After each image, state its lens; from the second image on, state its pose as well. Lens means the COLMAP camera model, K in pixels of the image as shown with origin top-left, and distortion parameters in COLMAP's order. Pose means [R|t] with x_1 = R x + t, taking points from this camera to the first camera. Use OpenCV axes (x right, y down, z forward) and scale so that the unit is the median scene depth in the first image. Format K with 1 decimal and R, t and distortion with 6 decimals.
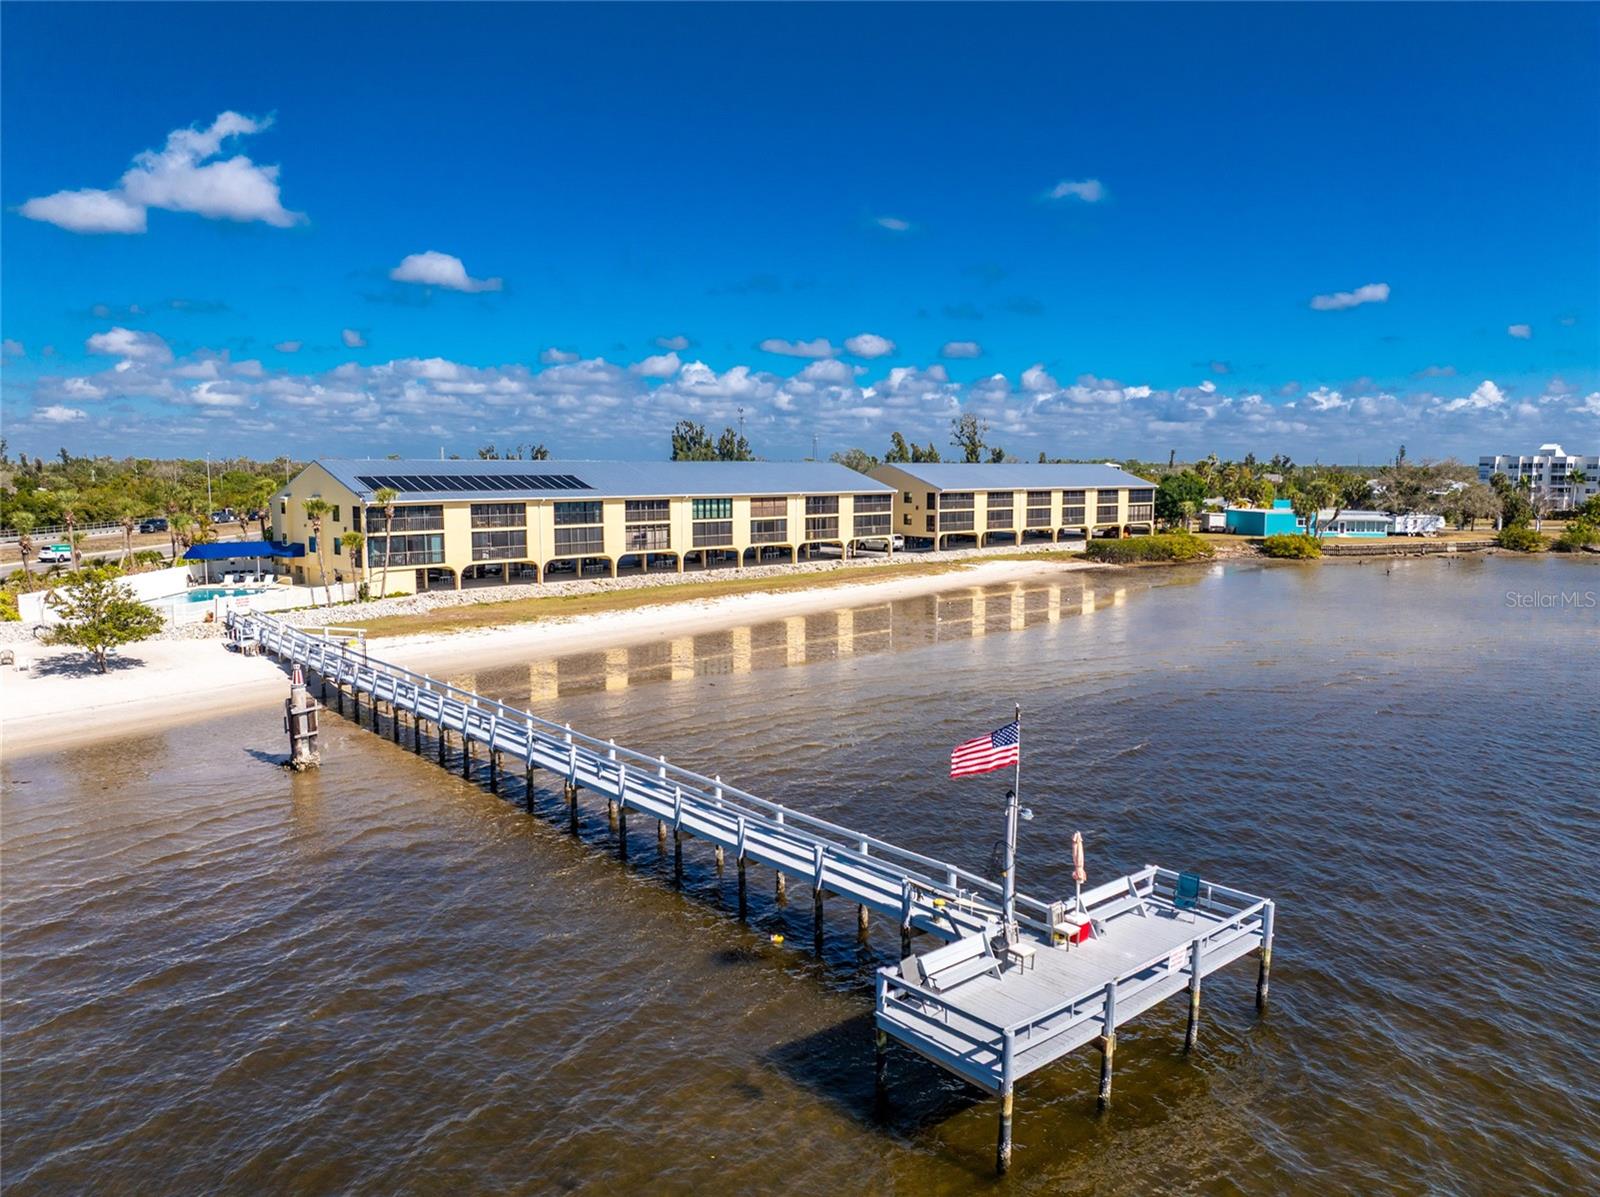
lens RADIAL K [[1127.9, 0, 800.0], [0, 1127.9, 598.5], [0, 0, 1]] dist [-0.032155, -0.009298]
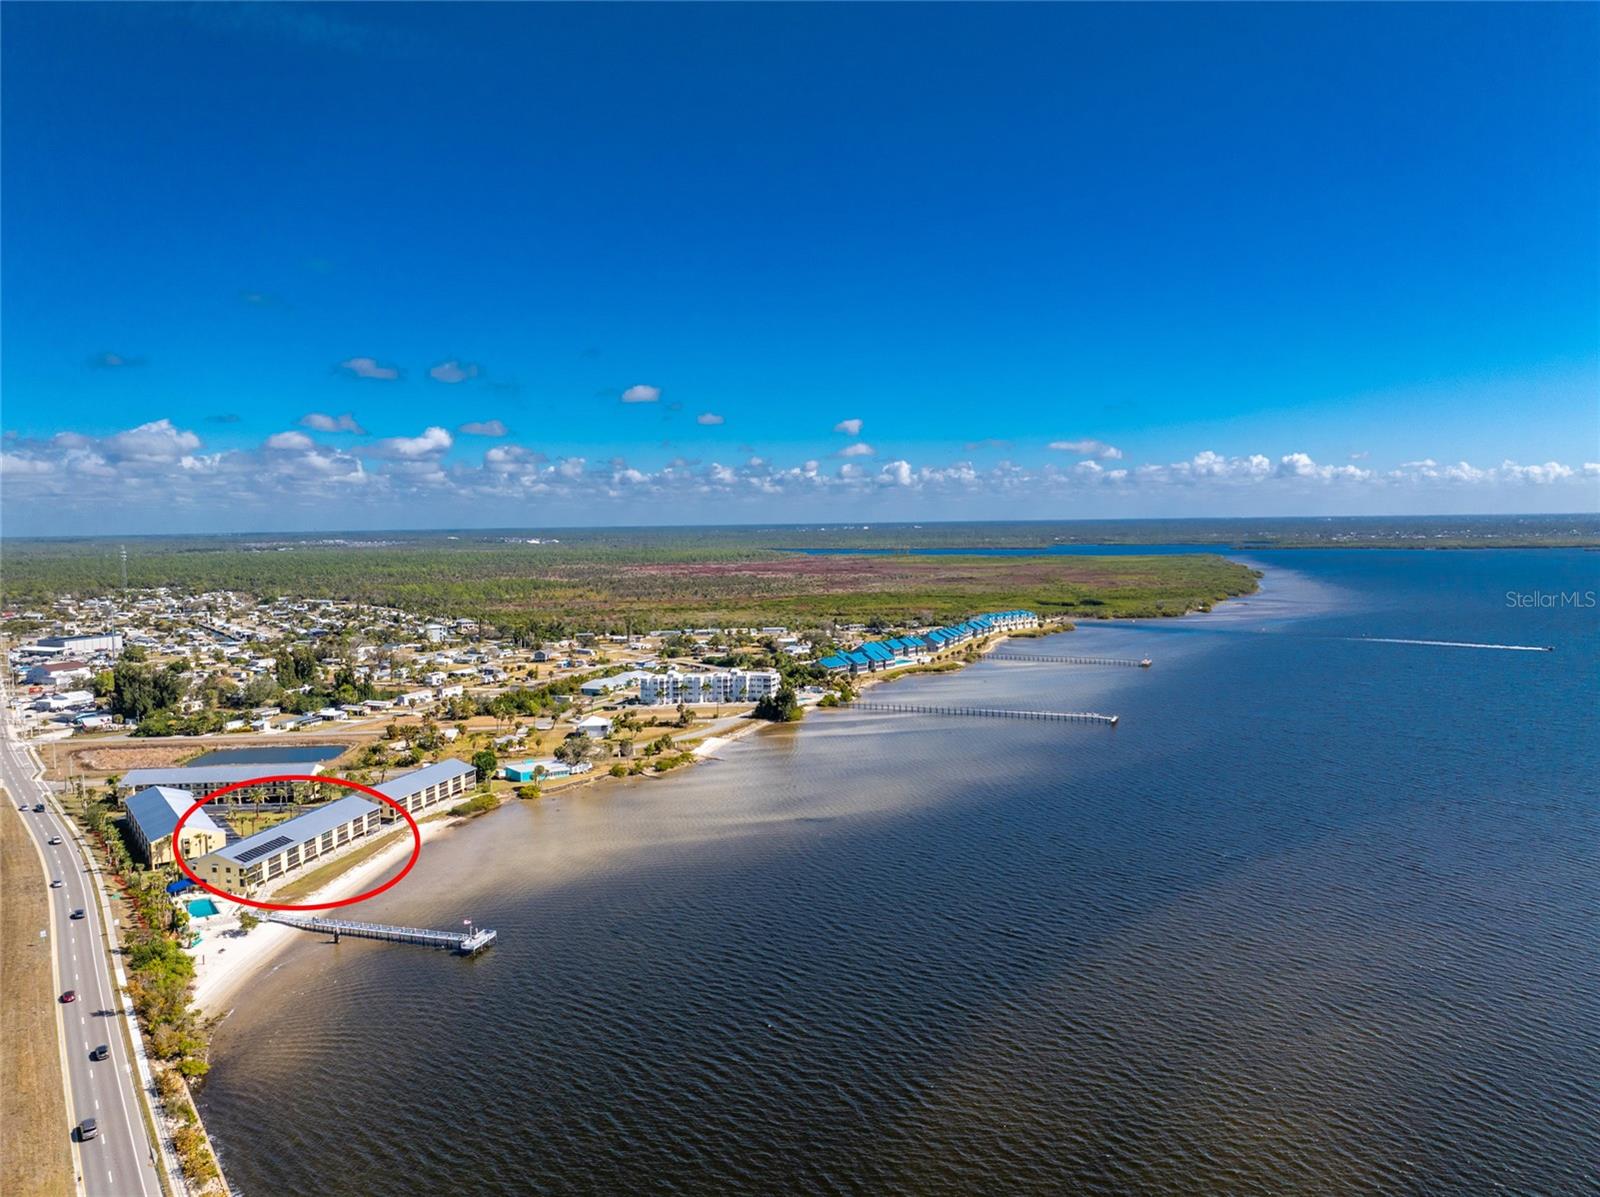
lens RADIAL K [[1147.4, 0, 800.0], [0, 1147.4, 598.5], [0, 0, 1]] dist [-0.008330, -0.052232]
pose [[0.831216, -0.052114, 0.553501, -0.567969], [0.077258, 0.996765, -0.022172, -0.453346], [-0.550555, 0.061192, 0.832553, -1.849076]]
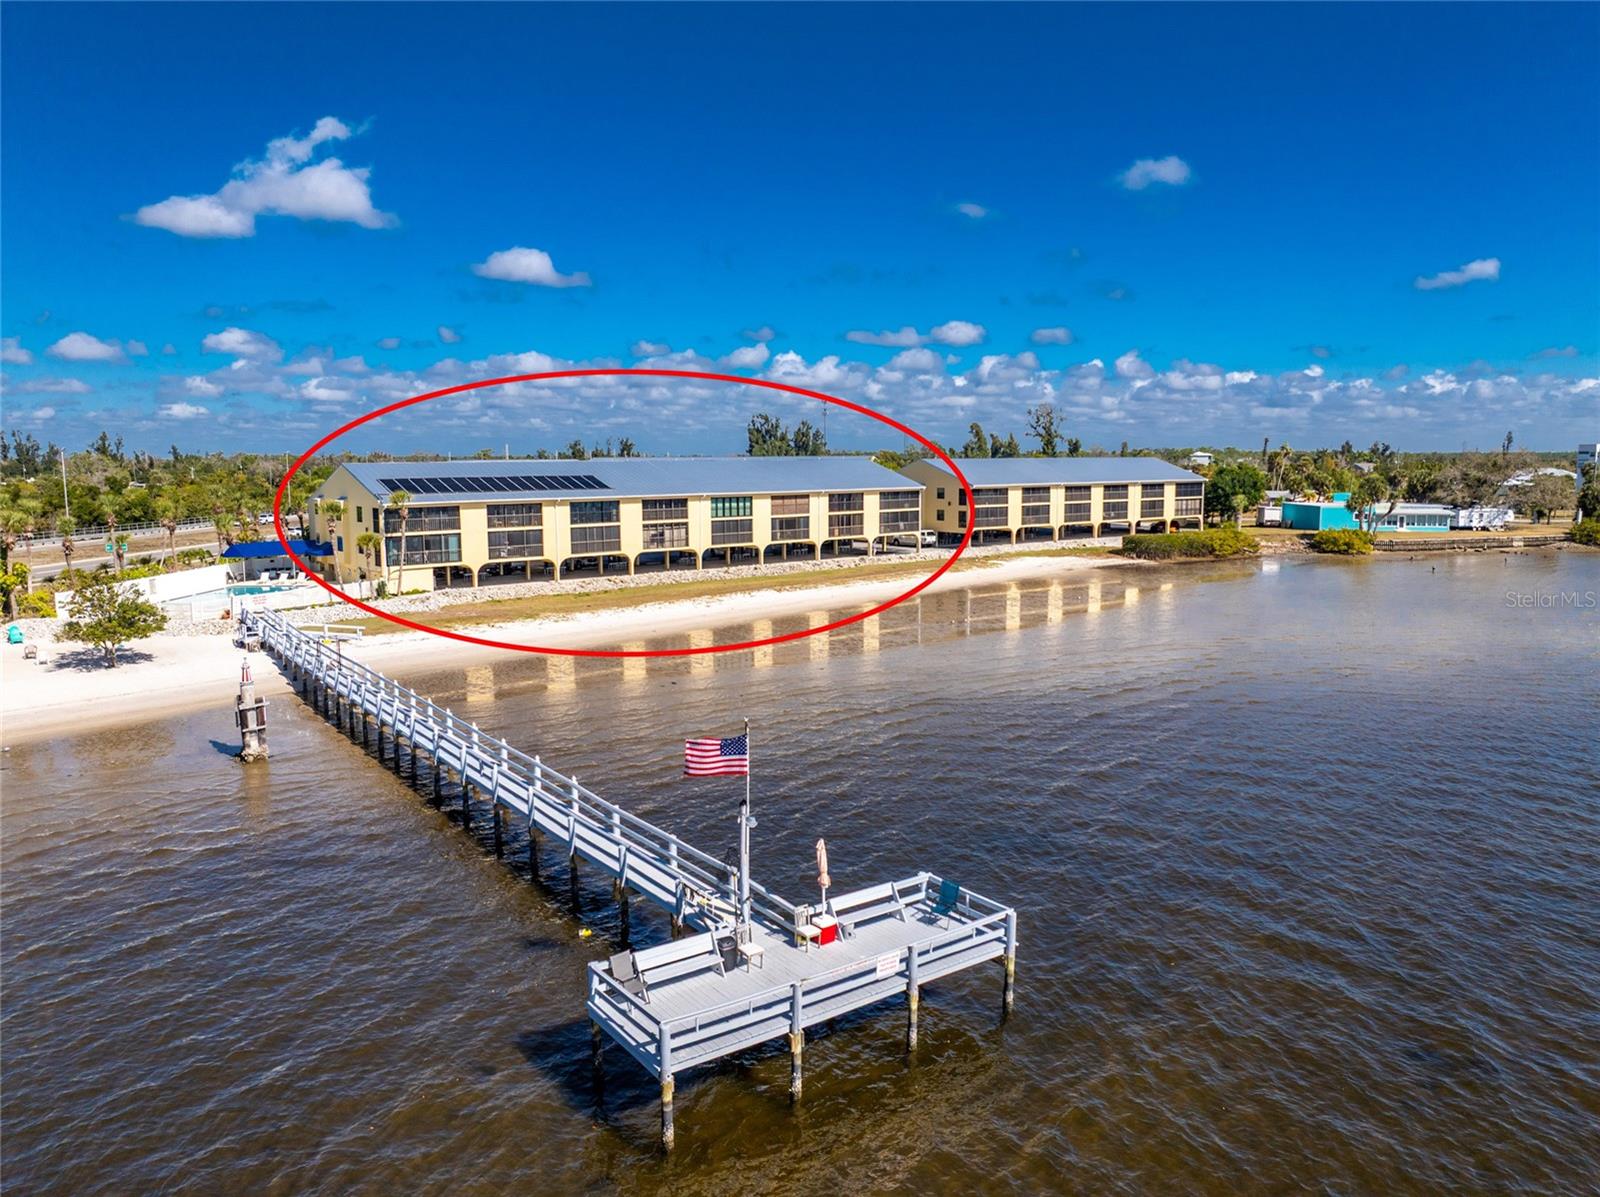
lens RADIAL K [[1127.9, 0, 800.0], [0, 1127.9, 598.5], [0, 0, 1]] dist [-0.032155, -0.009298]
pose [[0.996317, 0.003802, -0.085659, 0.061727], [-0.002989, 0.999949, 0.009622, -0.005756], [0.085691, -0.009331, 0.996278, -0.010641]]
